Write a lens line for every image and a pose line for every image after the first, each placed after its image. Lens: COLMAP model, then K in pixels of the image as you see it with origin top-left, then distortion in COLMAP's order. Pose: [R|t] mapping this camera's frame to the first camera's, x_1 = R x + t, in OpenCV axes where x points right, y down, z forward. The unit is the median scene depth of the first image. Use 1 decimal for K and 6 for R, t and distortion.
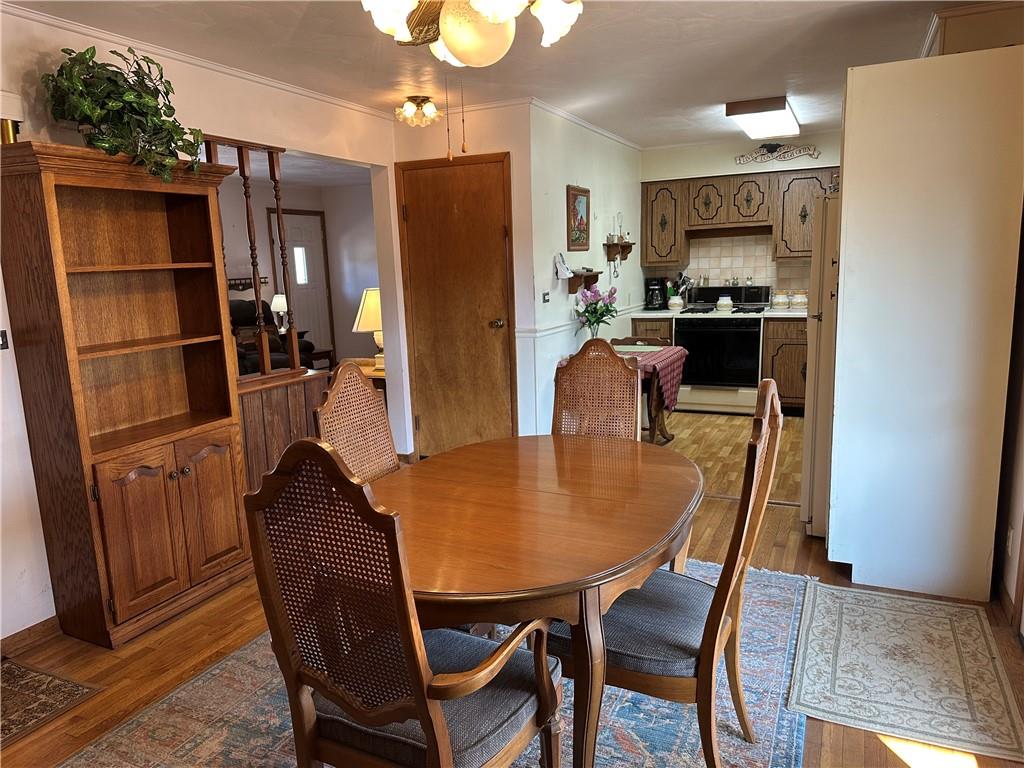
lens RADIAL K [[717.9, 0, 512.0], [0, 717.9, 384.0], [0, 0, 1]] dist [0.024007, -0.003391]
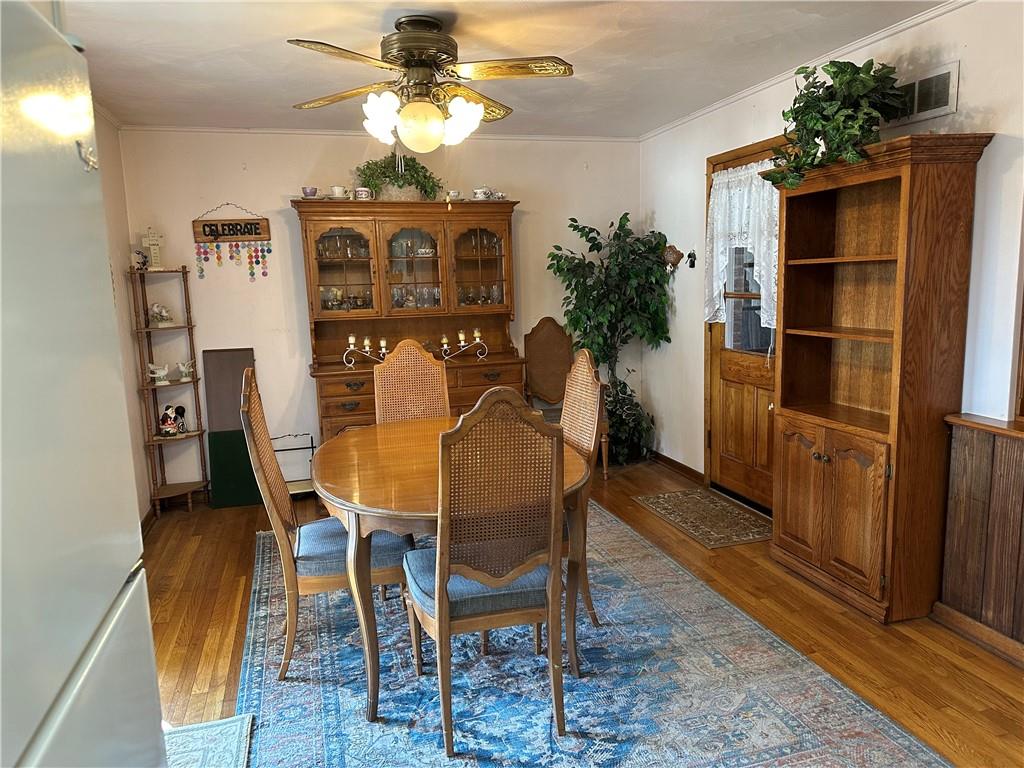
lens RADIAL K [[717.9, 0, 512.0], [0, 717.9, 384.0], [0, 0, 1]] dist [0.024007, -0.003391]
pose [[-0.752049, 0.151016, -0.641574, 0.624788], [-0.060127, 0.953620, 0.294947, -0.305288], [0.656360, 0.260390, -0.708088, 1.668534]]
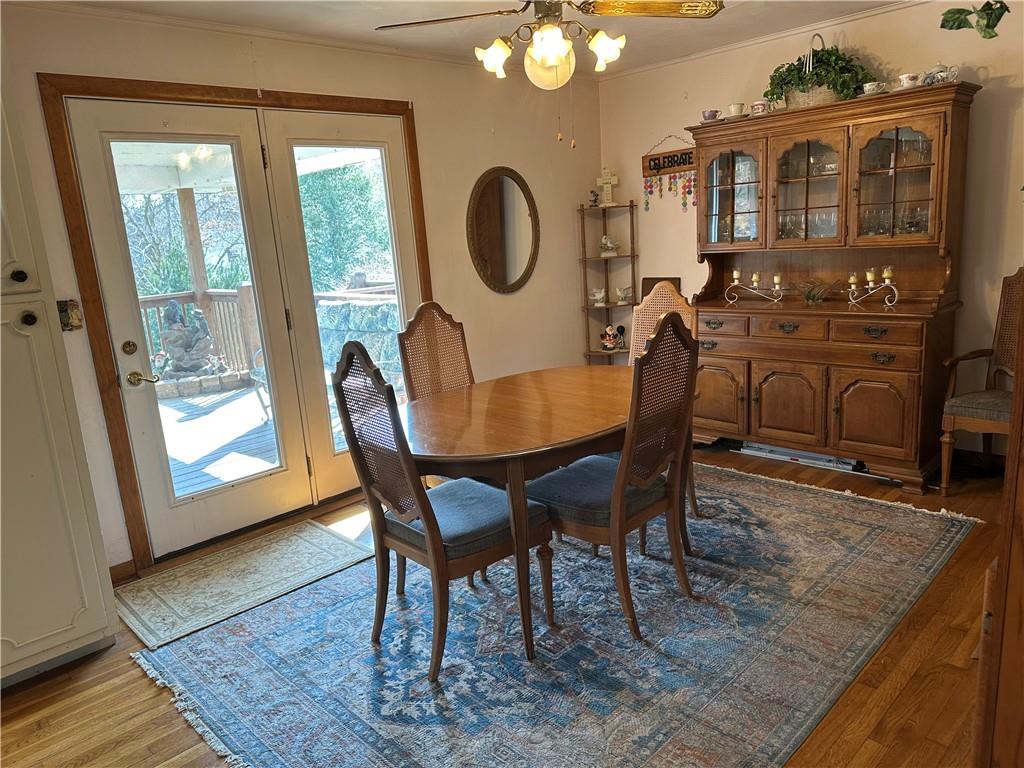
lens RADIAL K [[717.9, 0, 512.0], [0, 717.9, 384.0], [0, 0, 1]] dist [0.024007, -0.003391]
pose [[-0.931340, 0.023929, 0.363363, -0.357131], [0.161371, 0.921633, 0.352918, -0.294019], [-0.326442, 0.387323, -0.862216, 1.806061]]
